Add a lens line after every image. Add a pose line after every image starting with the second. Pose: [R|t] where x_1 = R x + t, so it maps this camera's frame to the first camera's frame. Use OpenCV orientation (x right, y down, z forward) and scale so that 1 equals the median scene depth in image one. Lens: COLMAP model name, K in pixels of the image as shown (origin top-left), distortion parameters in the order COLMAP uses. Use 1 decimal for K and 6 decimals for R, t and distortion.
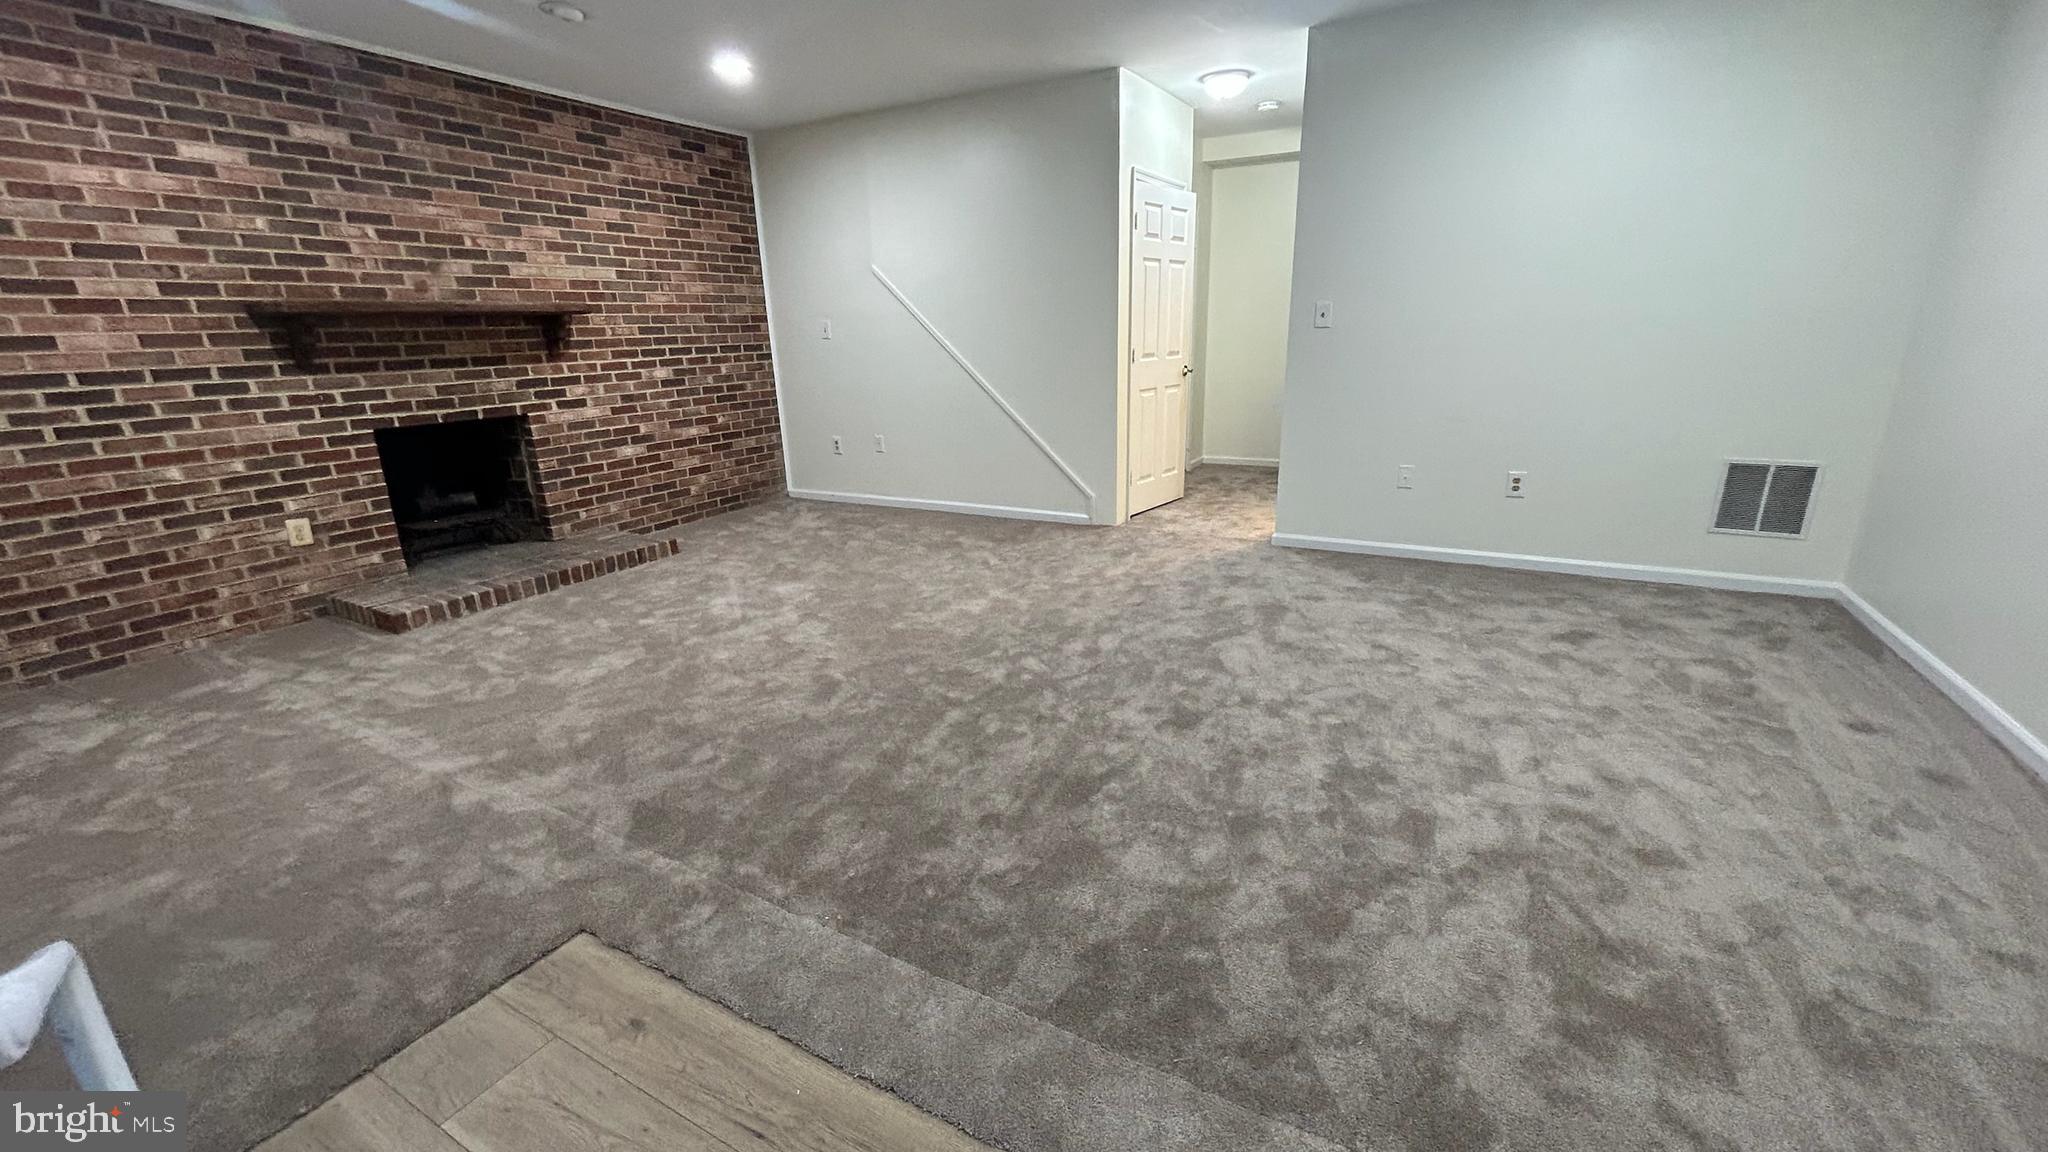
lens RADIAL K [[823.7, 0, 1025.3], [0, 823.7, 581.2], [0, 0, 1]] dist [-0.004453, -0.000465]
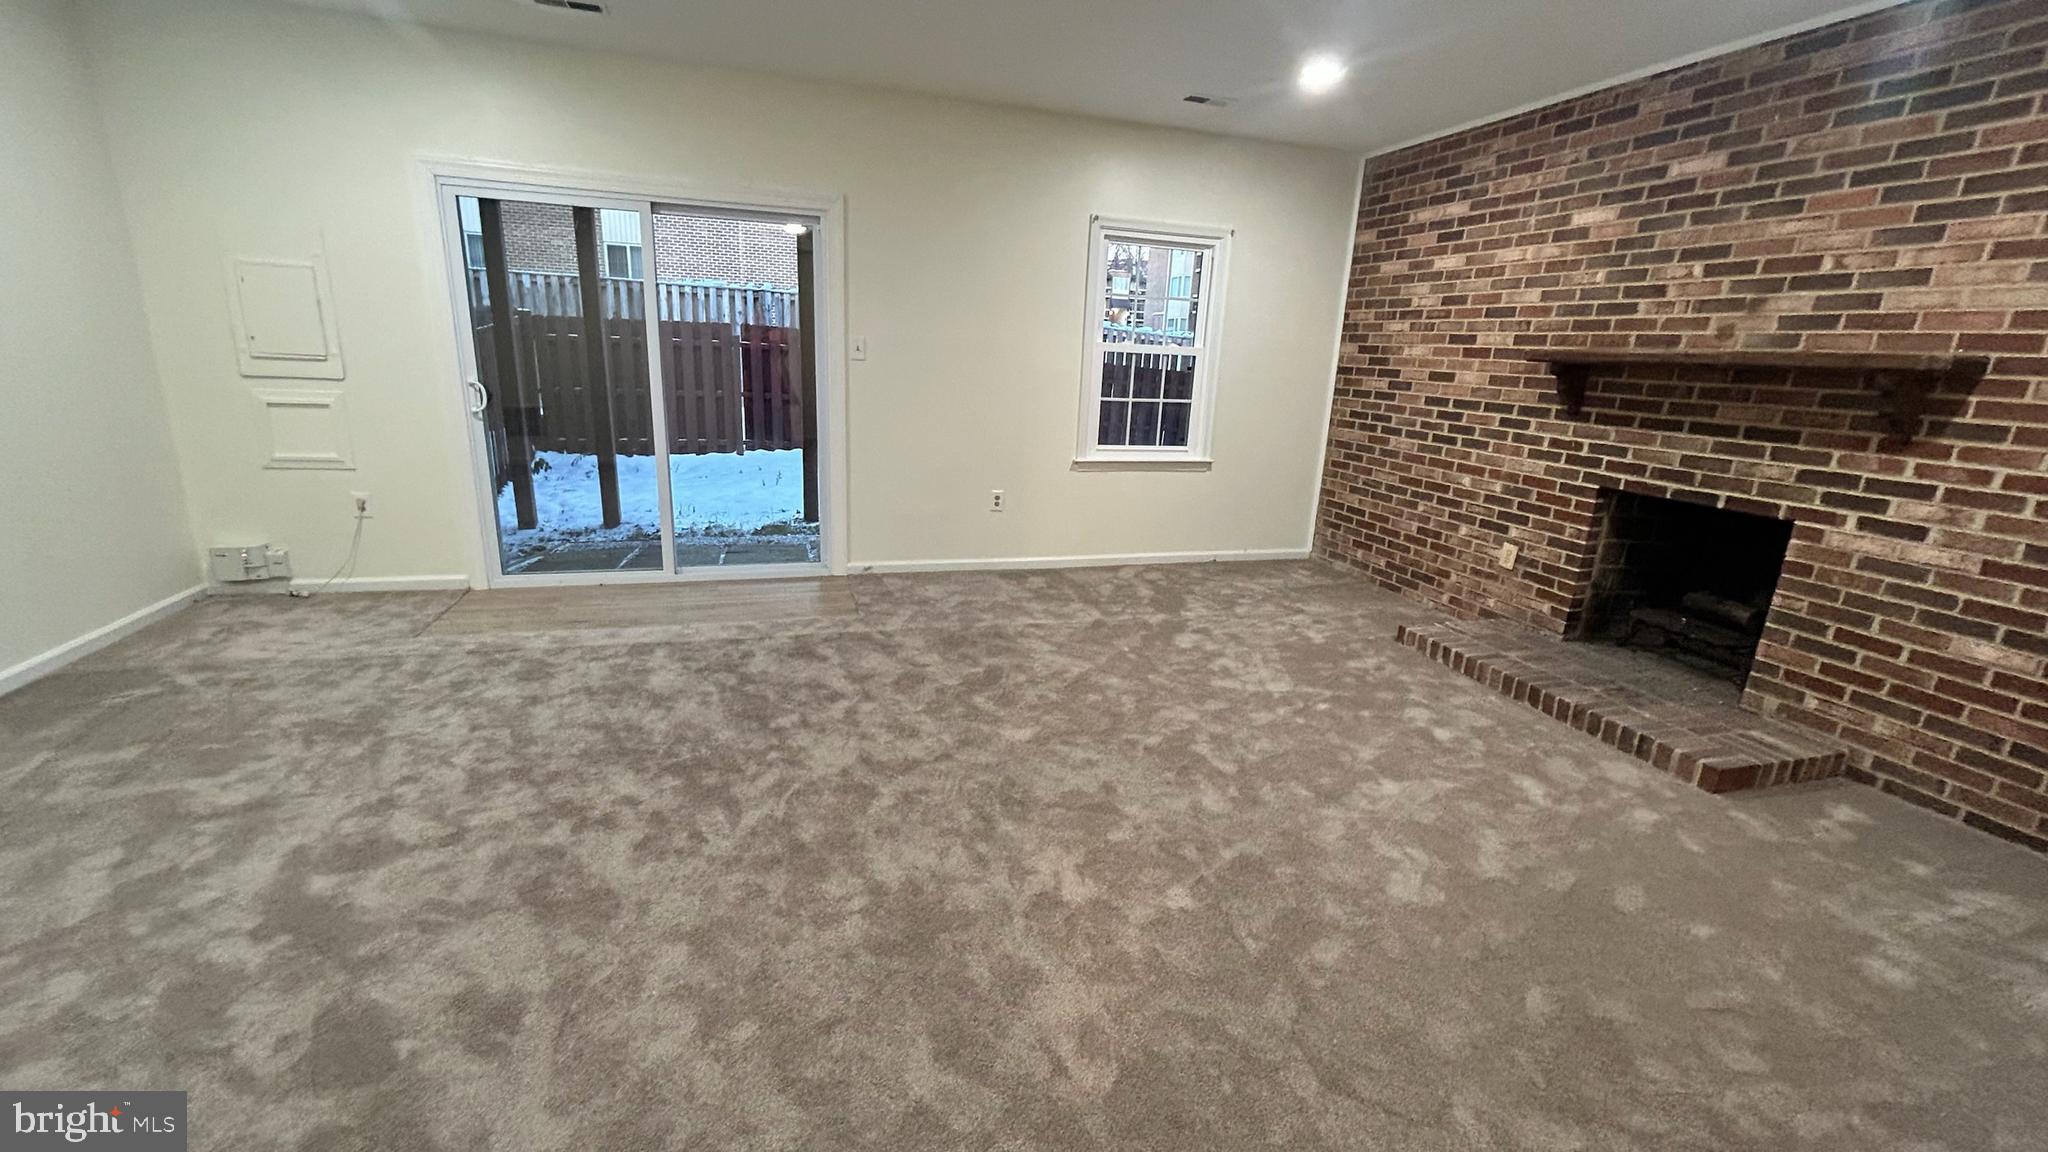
lens RADIAL K [[823.7, 0, 1025.3], [0, 823.7, 581.2], [0, 0, 1]] dist [-0.004453, -0.000465]
pose [[-0.699649, 0.189048, -0.689023, 0.315117], [-0.232616, 0.851550, 0.469844, -0.373887], [0.675560, 0.489003, -0.551810, 1.112534]]
